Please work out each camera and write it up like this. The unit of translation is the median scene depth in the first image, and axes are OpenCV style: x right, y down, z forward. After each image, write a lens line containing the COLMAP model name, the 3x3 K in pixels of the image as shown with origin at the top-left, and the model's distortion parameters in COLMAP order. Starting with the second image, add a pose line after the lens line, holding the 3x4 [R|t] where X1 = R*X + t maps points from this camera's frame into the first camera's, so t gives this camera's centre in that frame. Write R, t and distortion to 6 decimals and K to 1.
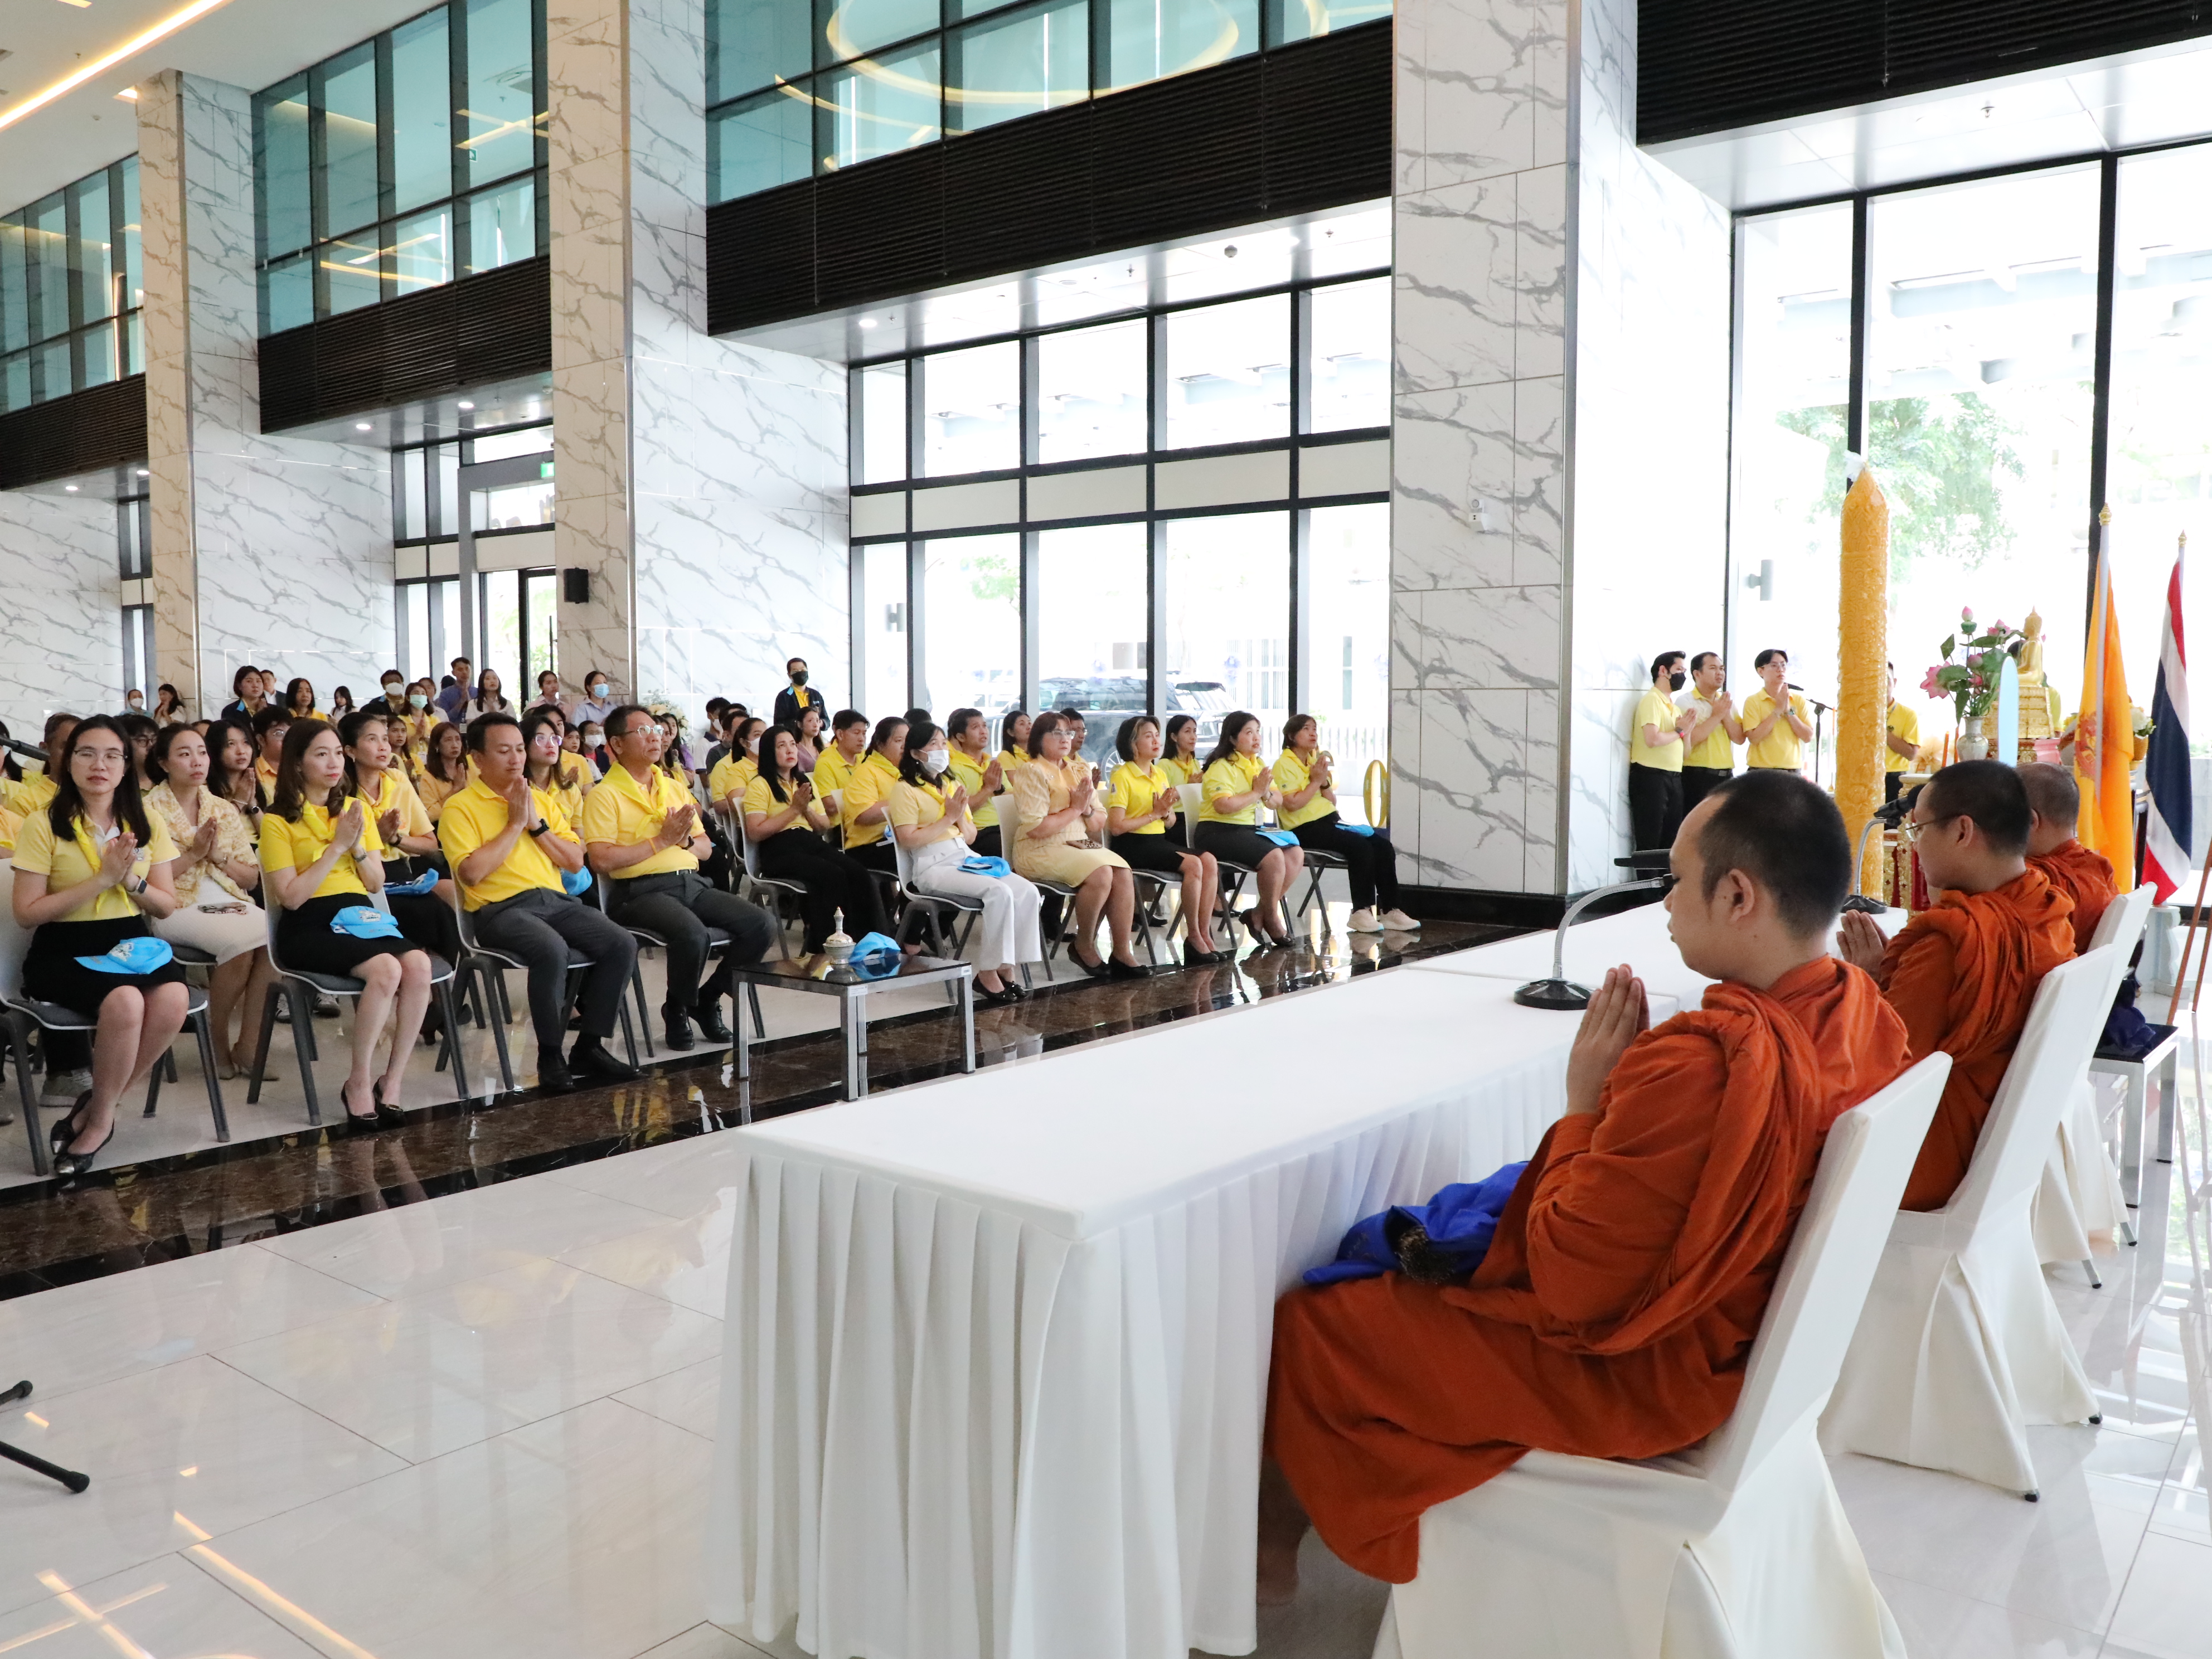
lens RADIAL K [[1728.3, 0, 1108.2], [0, 1728.3, 840.4], [0, 0, 1]] dist [-0.067715, 0.043253]
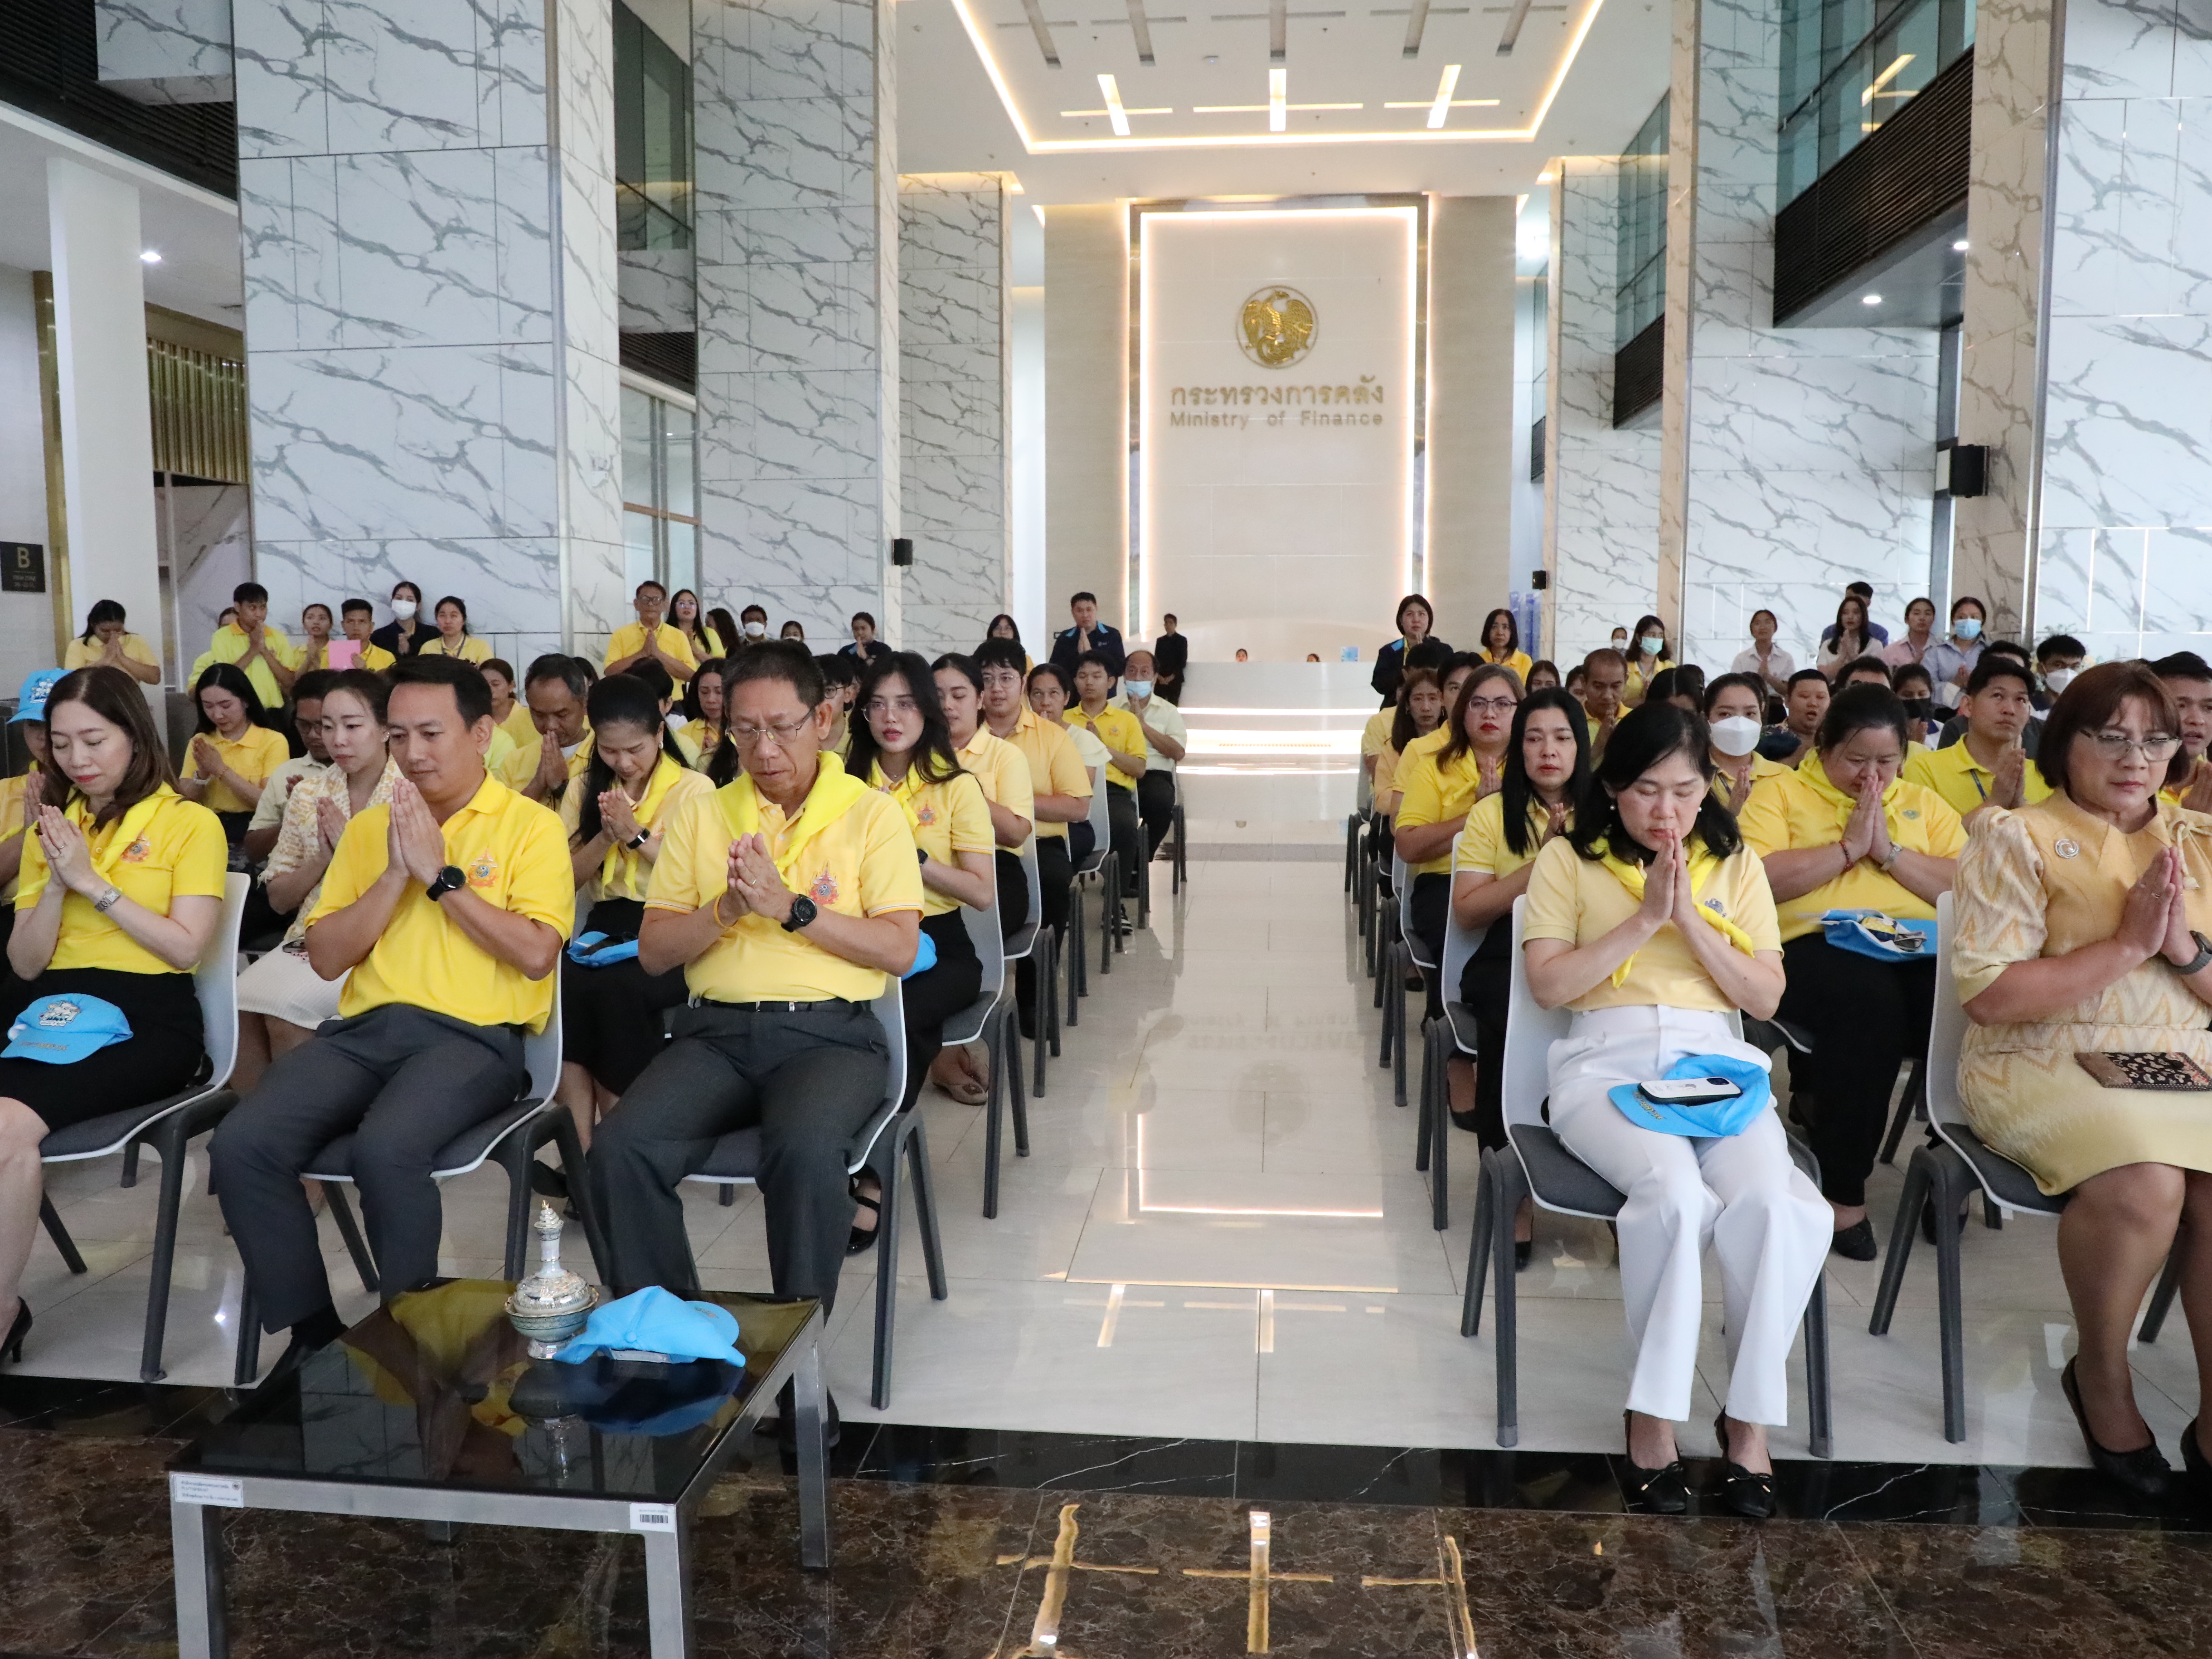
lens RADIAL K [[1728.3, 0, 1108.2], [0, 1728.3, 840.4], [0, 0, 1]] dist [-0.067715, 0.043253]
pose [[0.541496, 0.093318, -0.835508, 0.085192], [-0.066000, 0.995472, 0.068409, -0.029437], [0.838109, 0.018100, 0.545203, 0.381400]]
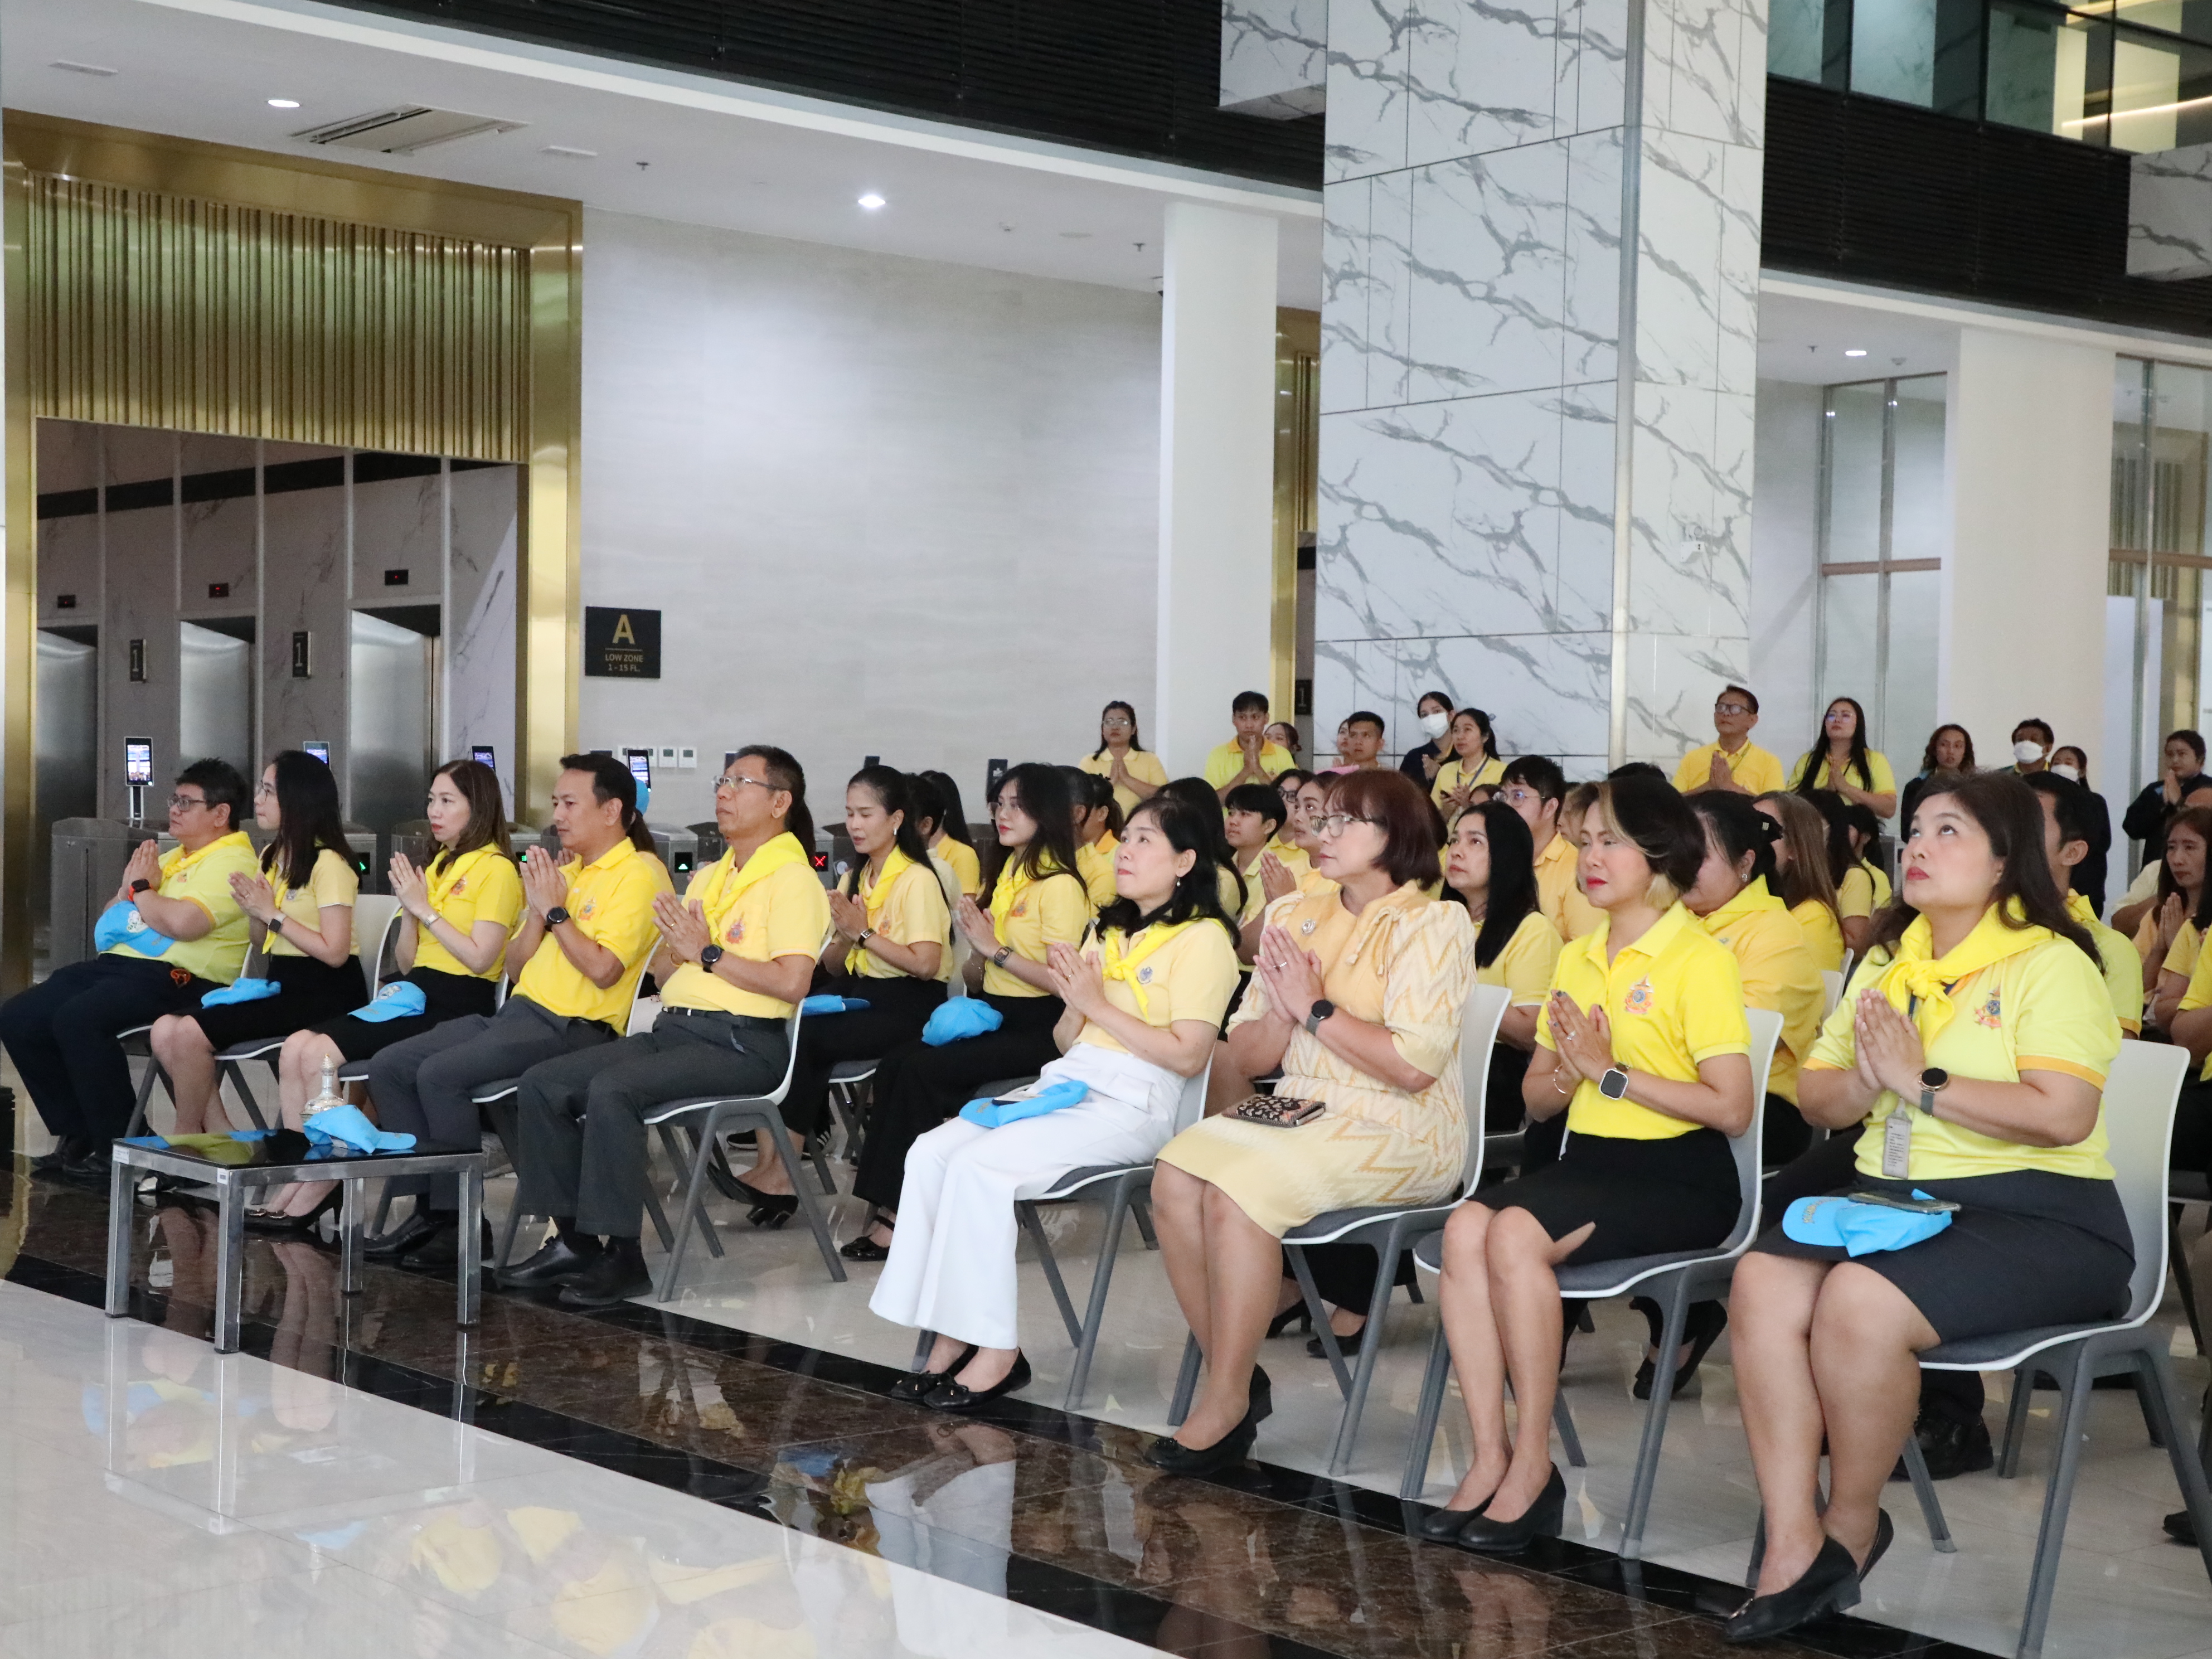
lens RADIAL K [[3216.2, 0, 1106.0], [0, 3216.2, 829.5], [0, 0, 1]] dist [0.183466, 0.003138]
pose [[-0.200519, 0.011373, -0.979624, 0.408058], [-0.093702, 0.995126, 0.030733, -0.045601], [0.975198, 0.097956, -0.198476, 0.640276]]
